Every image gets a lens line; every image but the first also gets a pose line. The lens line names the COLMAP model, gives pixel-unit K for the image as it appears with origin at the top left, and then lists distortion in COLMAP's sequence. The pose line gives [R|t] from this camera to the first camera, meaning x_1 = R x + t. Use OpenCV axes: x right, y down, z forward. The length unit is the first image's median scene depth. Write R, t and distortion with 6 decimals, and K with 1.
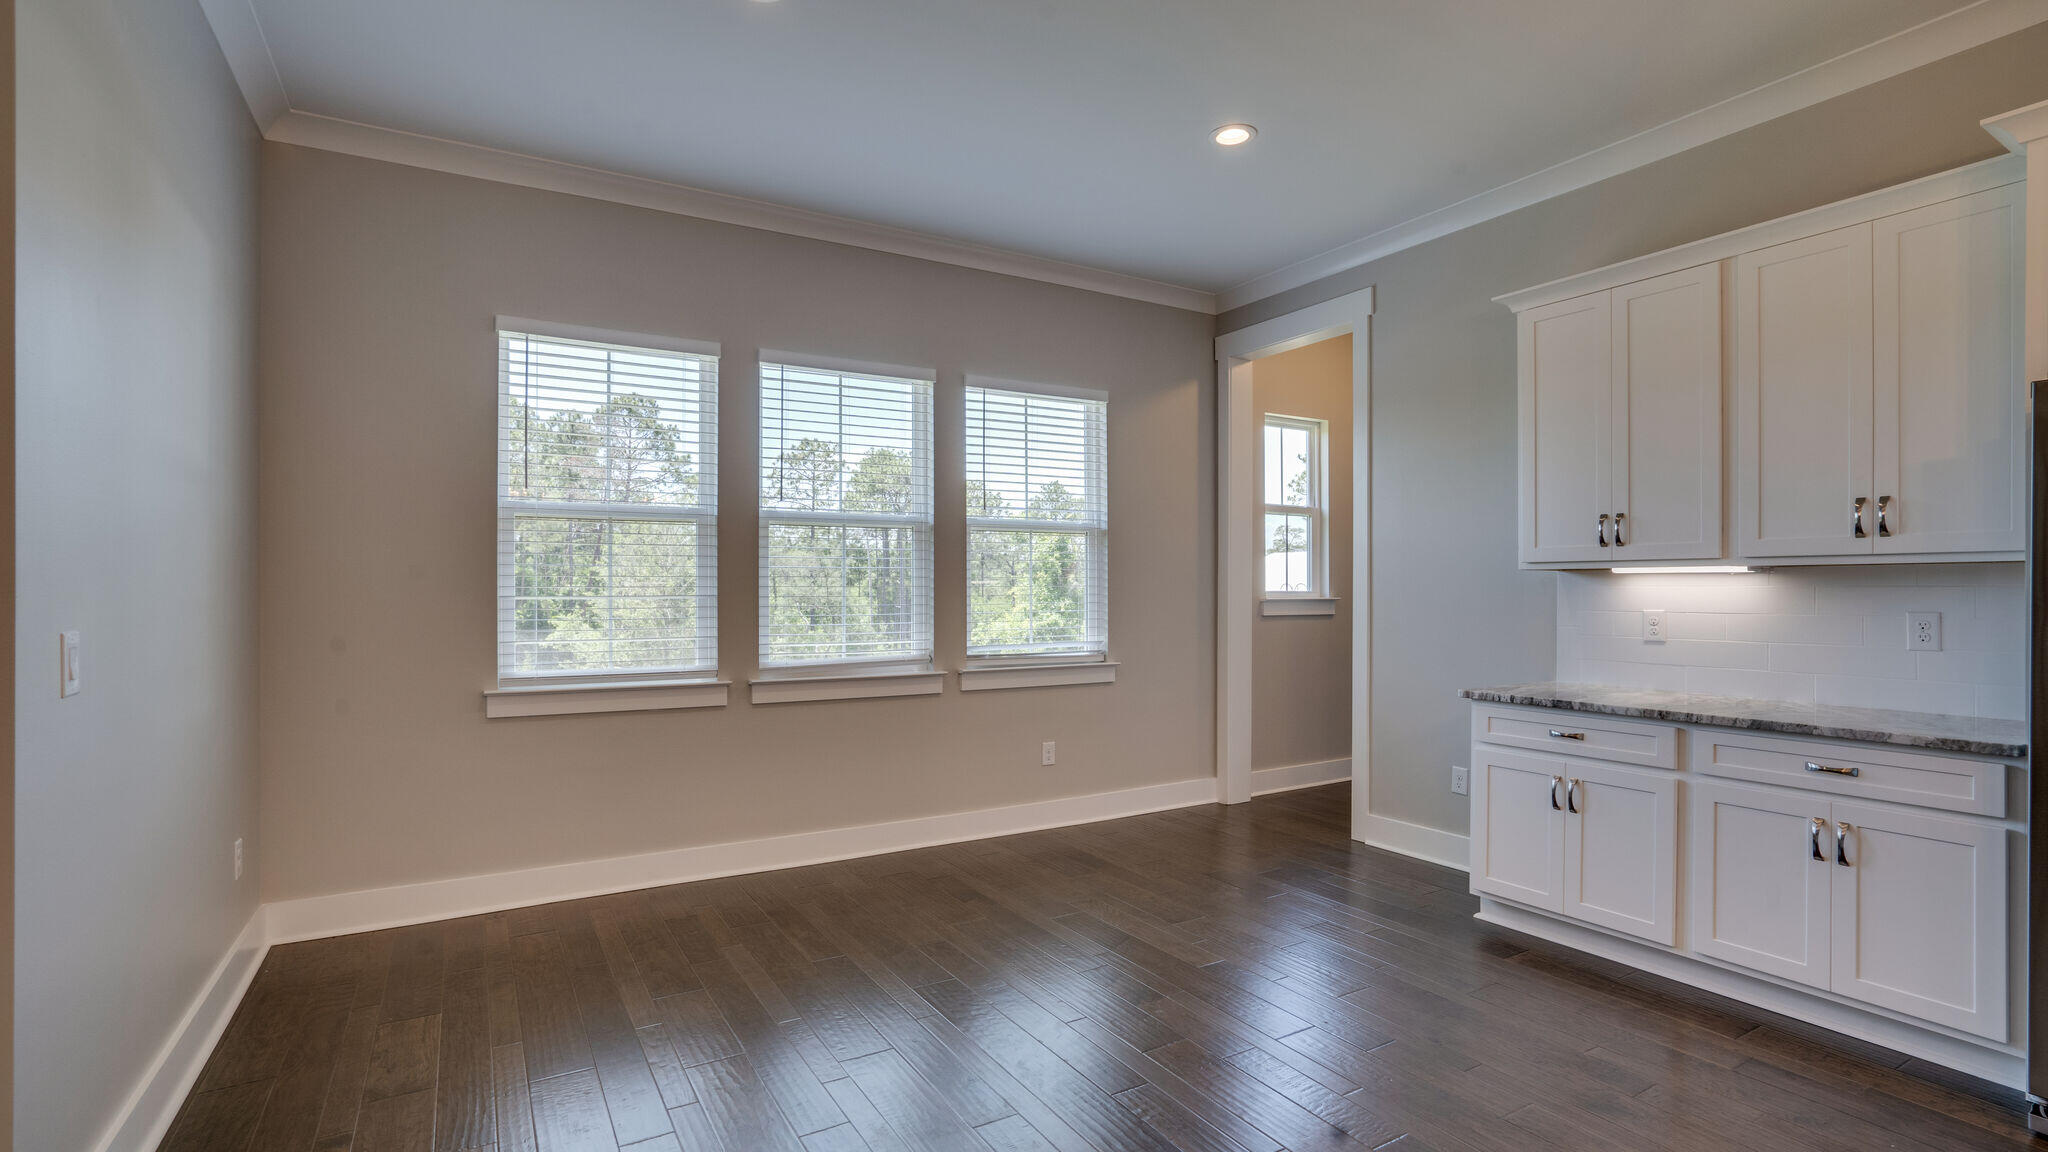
lens RADIAL K [[957.7, 0, 1006.8], [0, 957.7, 580.5], [0, 0, 1]] dist [-0.030733, 0.007091]
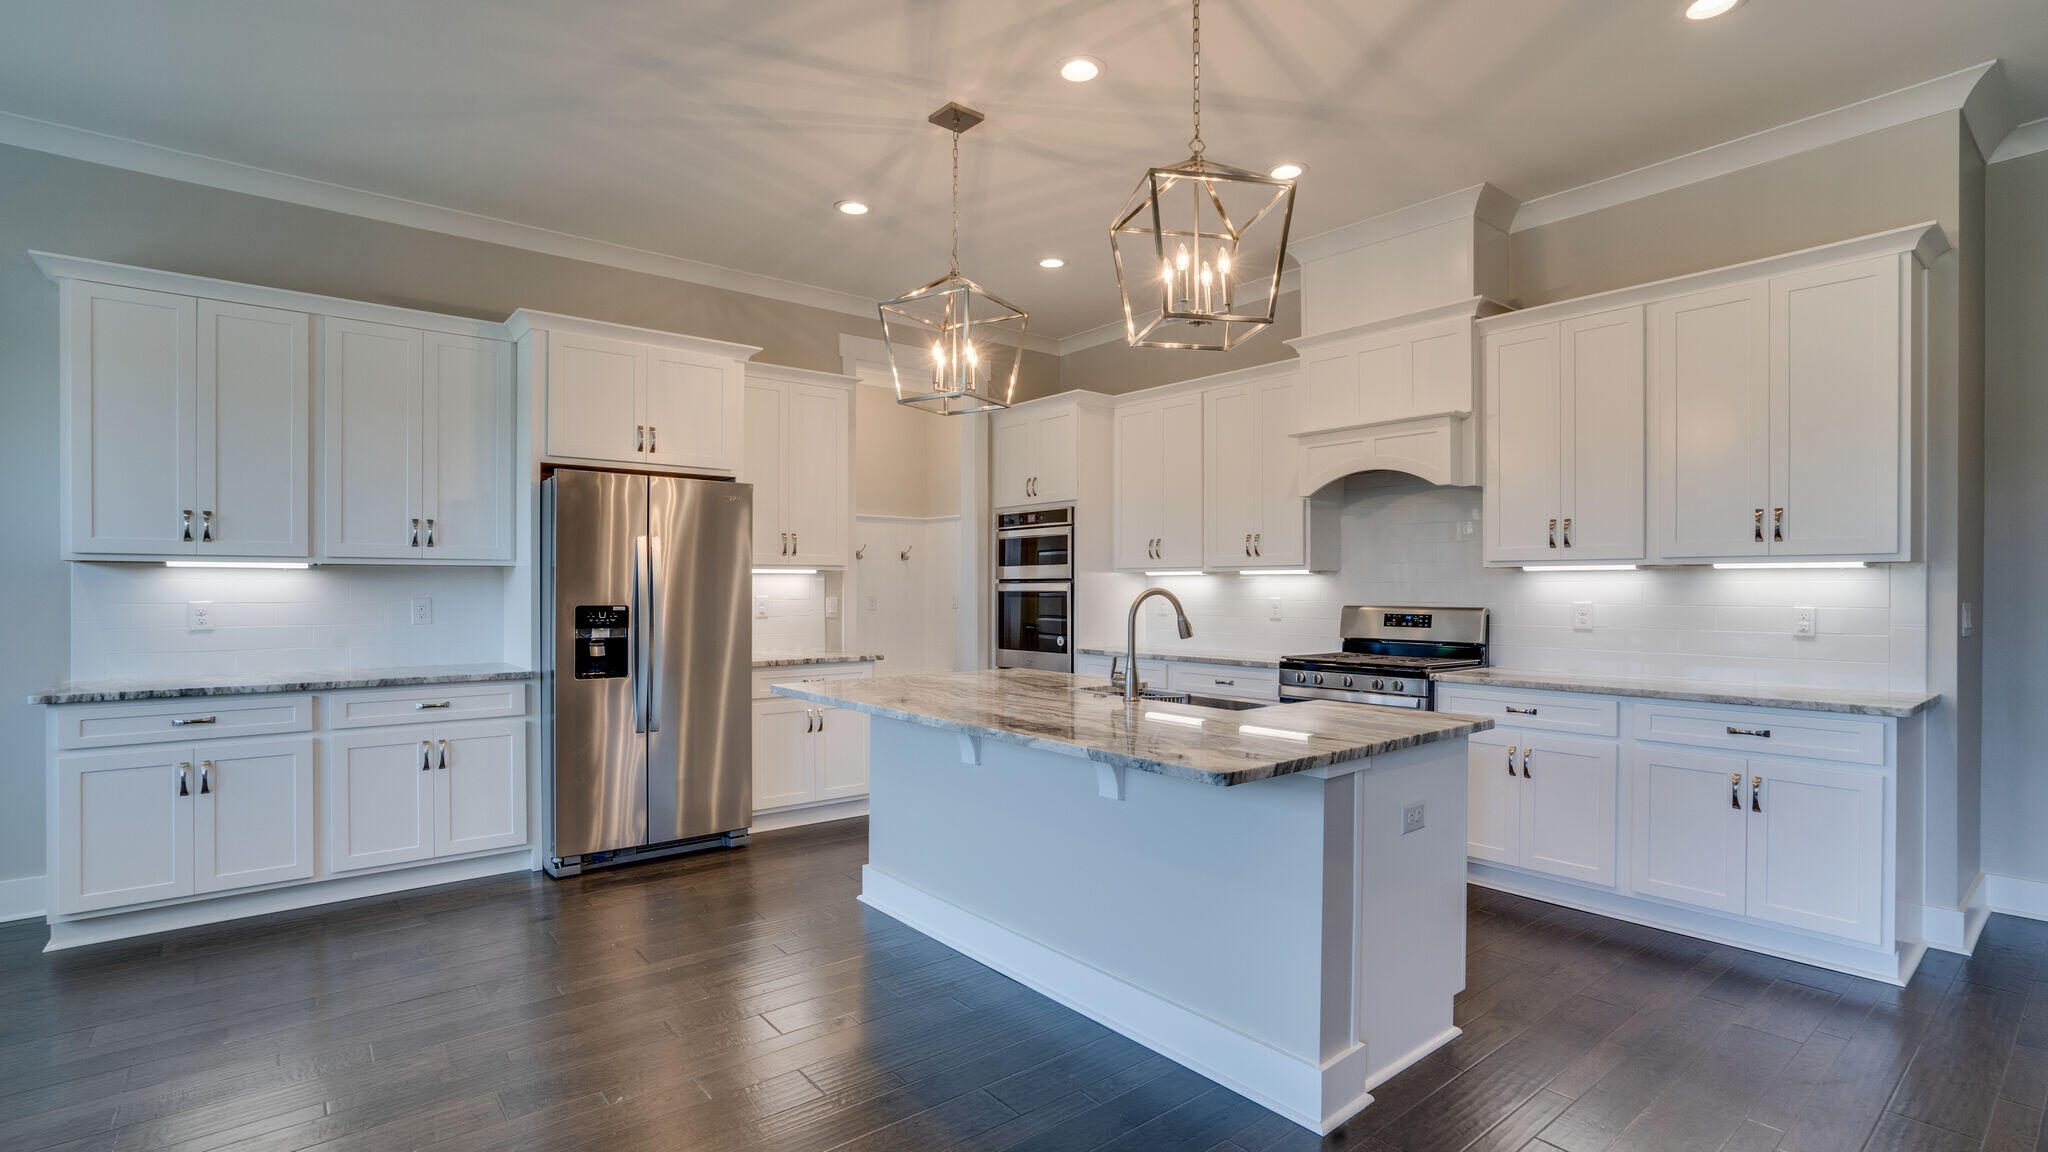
lens RADIAL K [[957.7, 0, 1025.8], [0, 957.7, 582.0], [0, 0, 1]] dist [-0.030733, 0.007091]
pose [[-0.162356, 0.005129, 0.986719, -0.463455], [-0.008688, 0.999940, -0.006627, 0.007031], [-0.986694, -0.009649, -0.162302, 0.213042]]
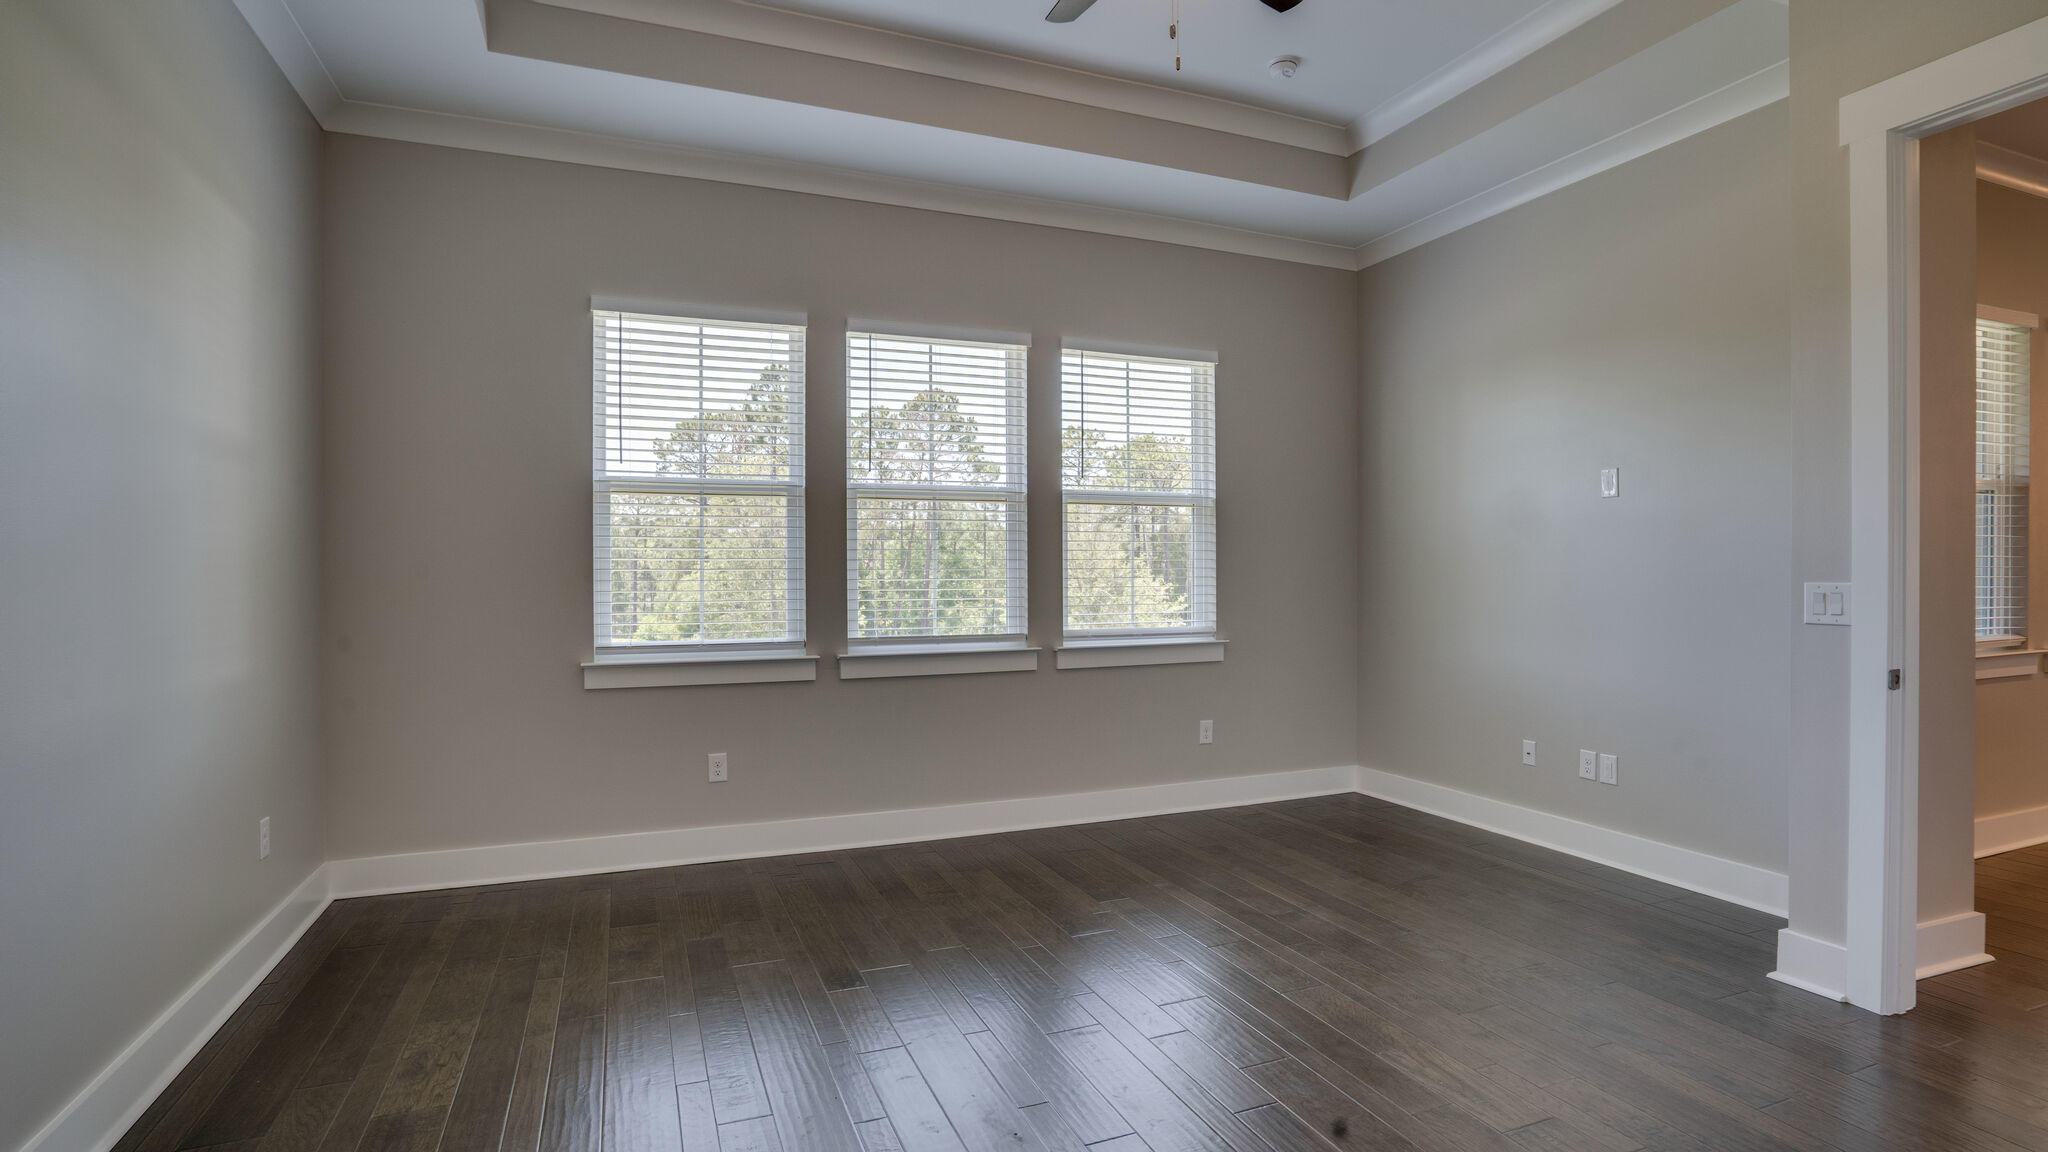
lens RADIAL K [[957.7, 0, 1017.1], [0, 957.7, 581.3], [0, 0, 1]] dist [-0.030733, 0.007091]
pose [[0.986236, 0.005754, -0.165242, 0.081691], [-0.000893, 0.999565, 0.029475, -0.000227], [0.165340, -0.028922, 0.985812, 0.050683]]
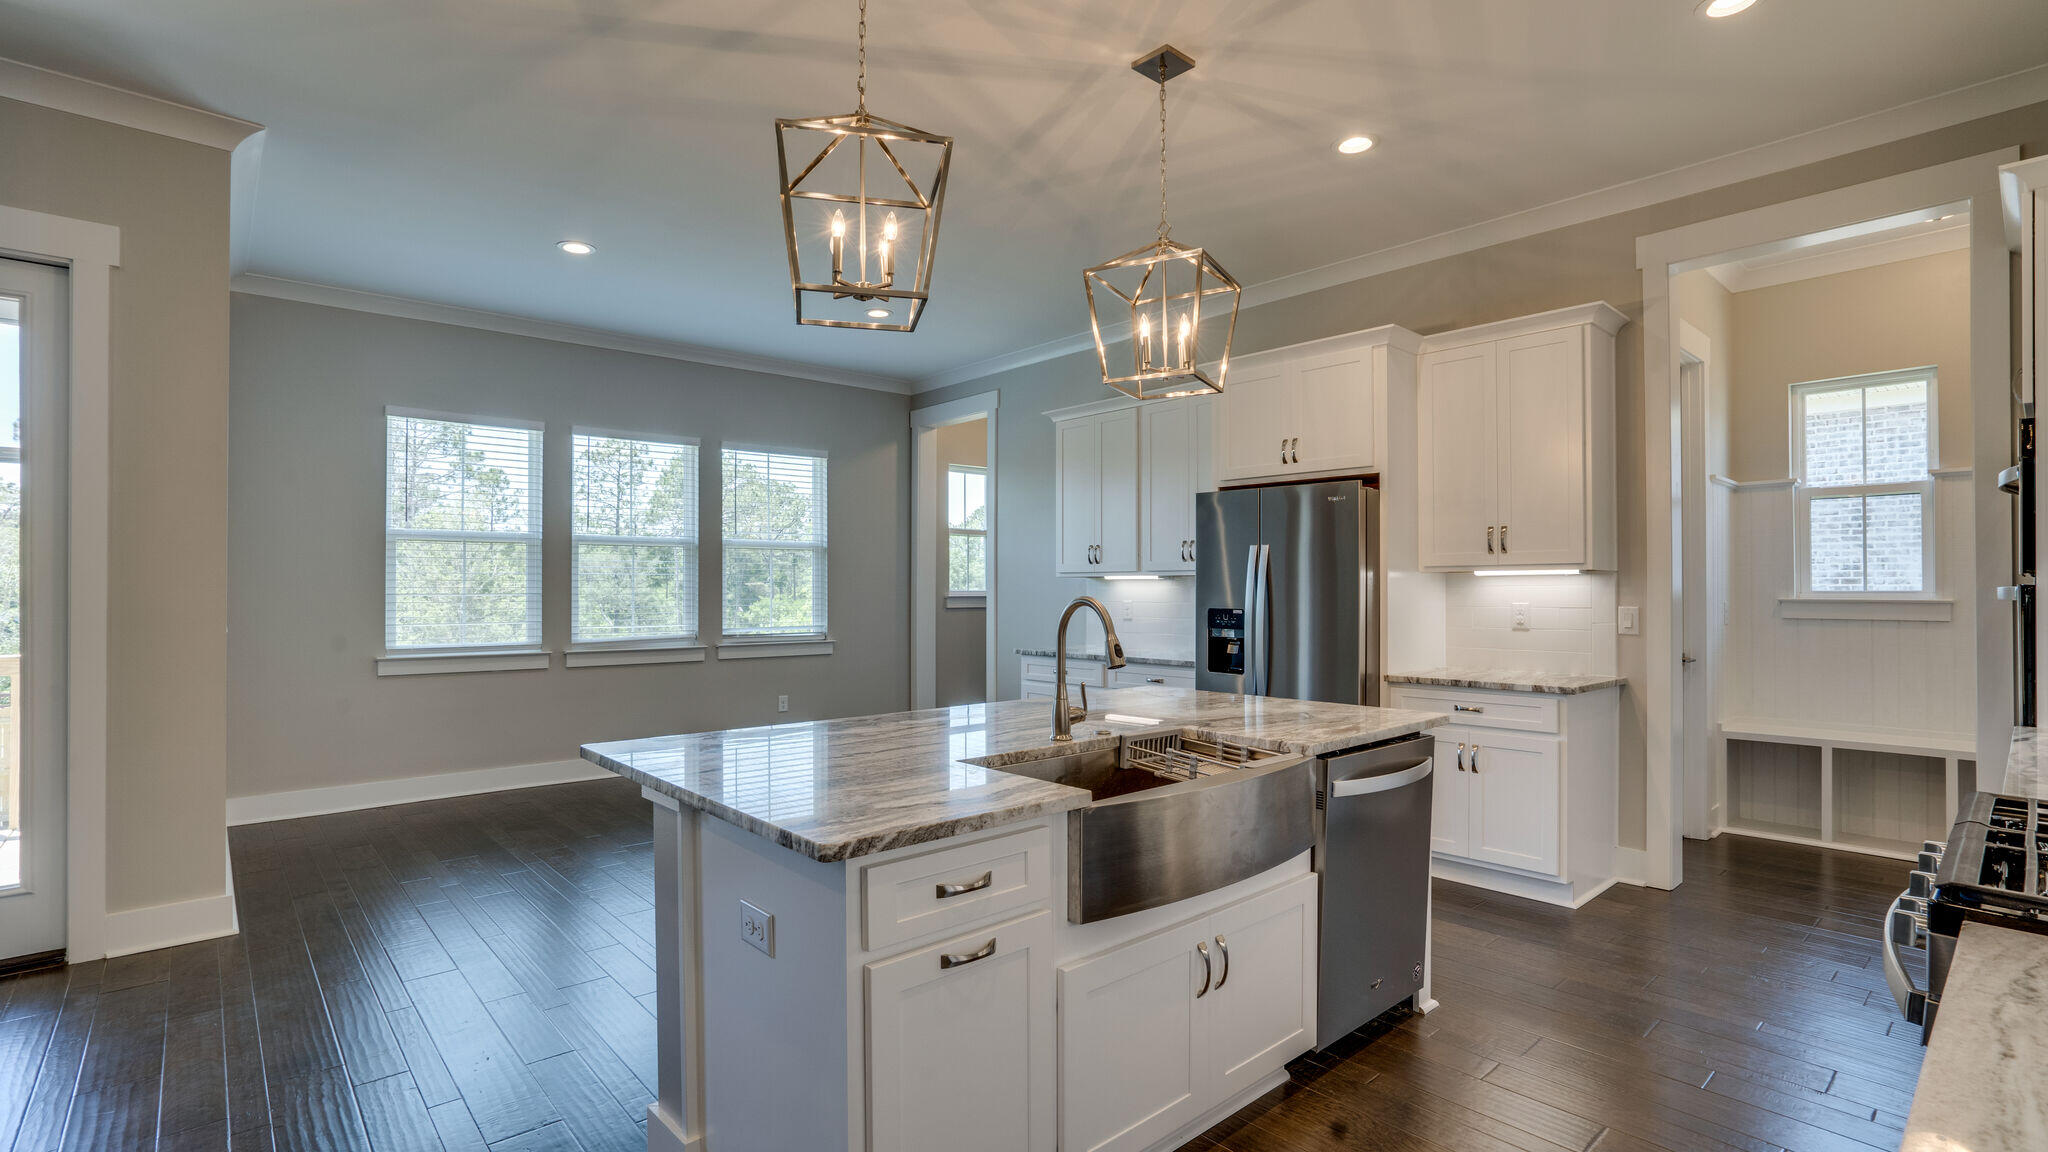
lens RADIAL K [[957.7, 0, 1010.6], [0, 957.7, 576.7], [0, 0, 1]] dist [-0.030733, 0.007091]
pose [[0.981889, 0.001981, 0.189447, 0.131208], [-0.001027, 0.999986, -0.005134, -0.003145], [-0.189455, 0.004846, 0.981877, -0.585127]]
